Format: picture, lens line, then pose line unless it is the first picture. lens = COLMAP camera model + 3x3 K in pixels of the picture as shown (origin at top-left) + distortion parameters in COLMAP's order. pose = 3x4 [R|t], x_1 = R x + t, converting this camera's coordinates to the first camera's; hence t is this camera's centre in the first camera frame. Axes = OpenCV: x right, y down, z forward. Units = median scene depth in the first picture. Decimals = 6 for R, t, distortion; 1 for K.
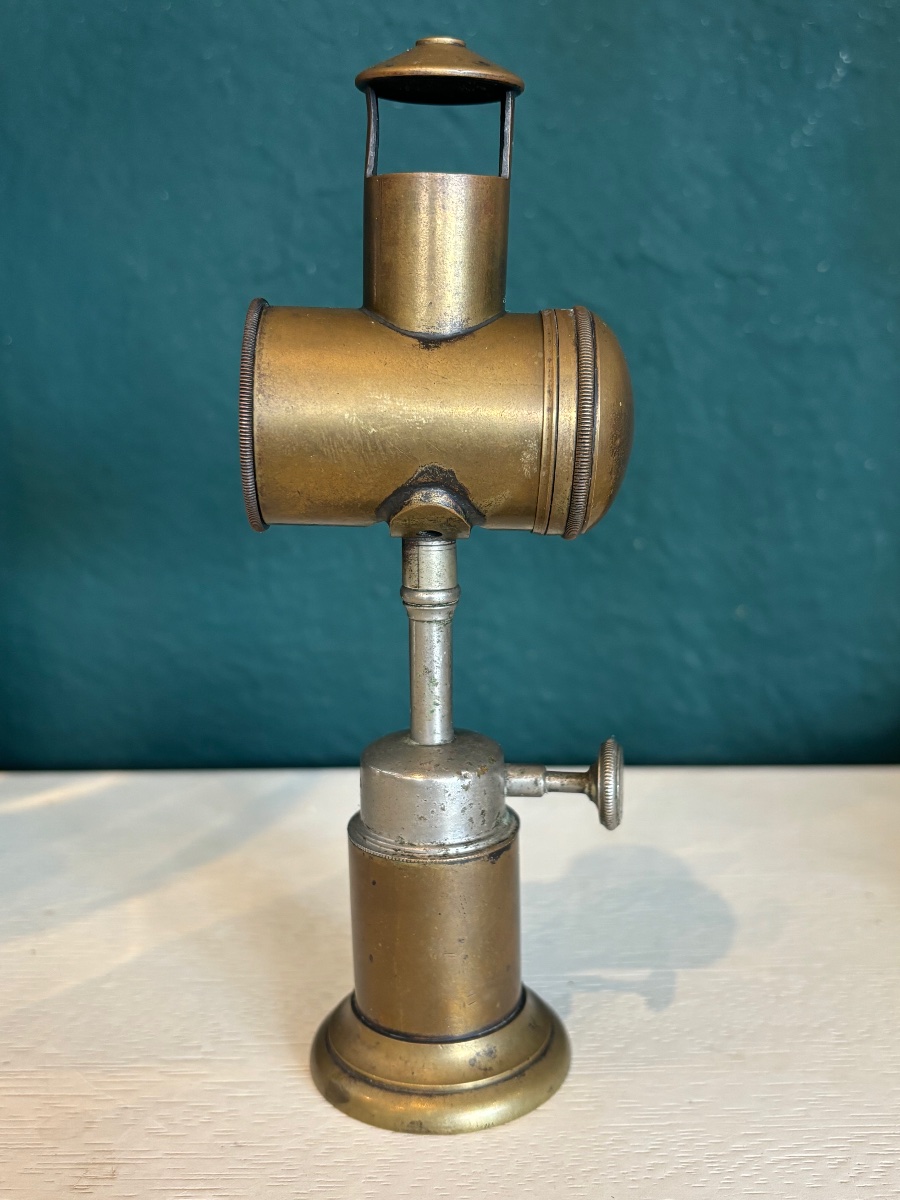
lens RADIAL K [[1306.2, 0, 450.0], [0, 1306.2, 600.0], [0, 0, 1]] dist [0.003070, -0.021159]
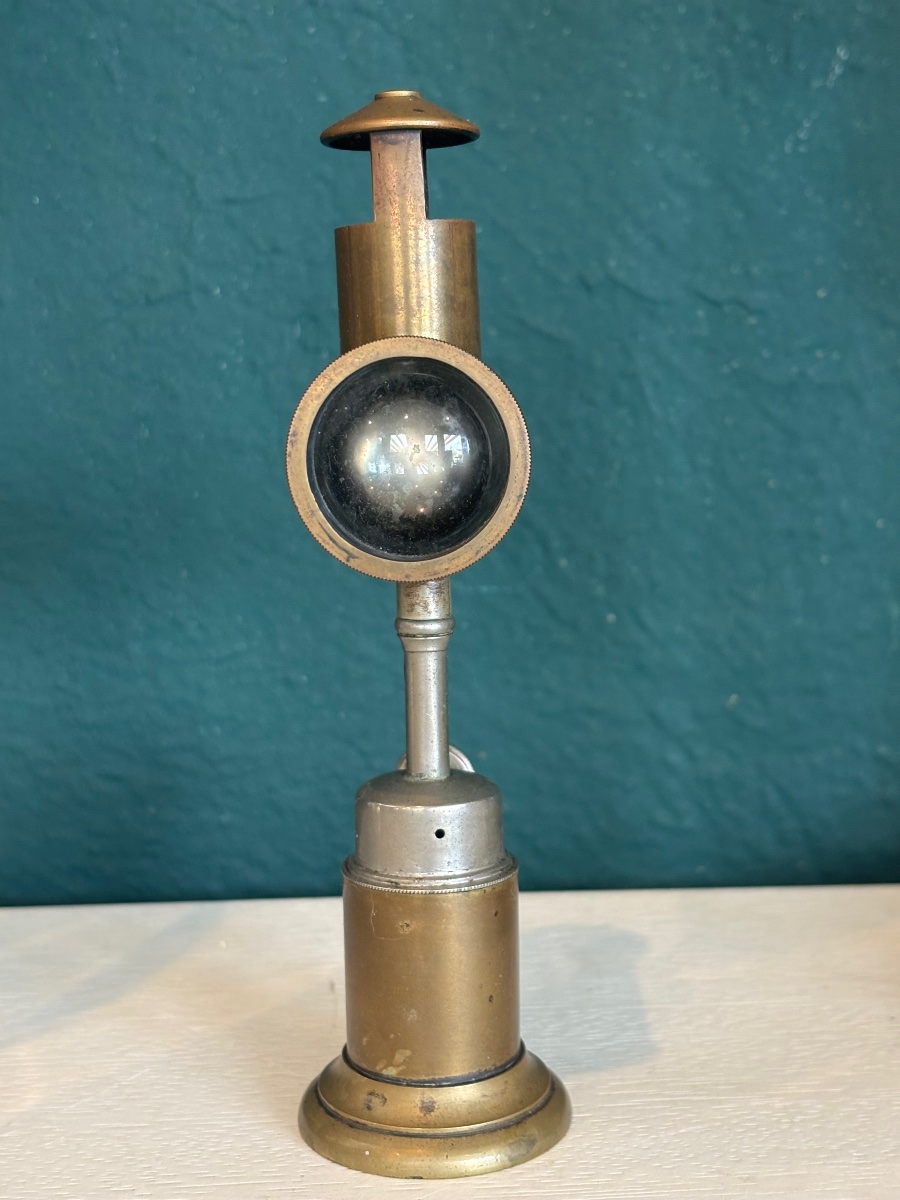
lens RADIAL K [[1897.5, 0, 450.0], [0, 1897.5, 600.0], [0, 0, 1]] dist [0.152405, -0.225554]
pose [[0.996828, -0.004770, 0.079438, -0.058013], [0.010507, 0.997352, -0.071960, 0.033704], [-0.078885, 0.072566, 0.994239, -0.214803]]
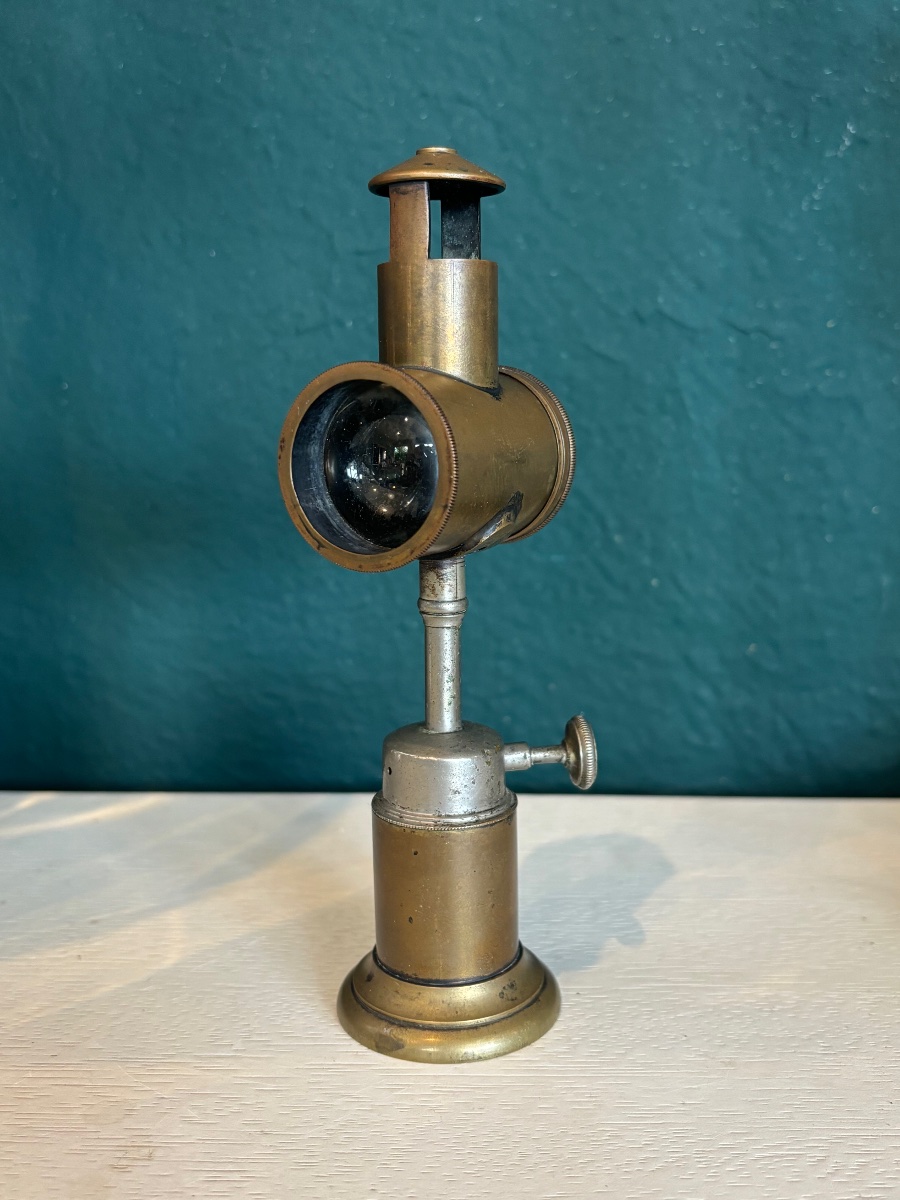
lens RADIAL K [[1299.4, 0, 450.0], [0, 1299.4, 600.0], [0, 0, 1]] dist [0.069753, -0.235095]
pose [[0.999432, 0.011617, -0.031648, 0.013891], [-0.012437, 0.999589, -0.025828, -0.000171], [0.031335, 0.026207, 0.999165, -0.060426]]
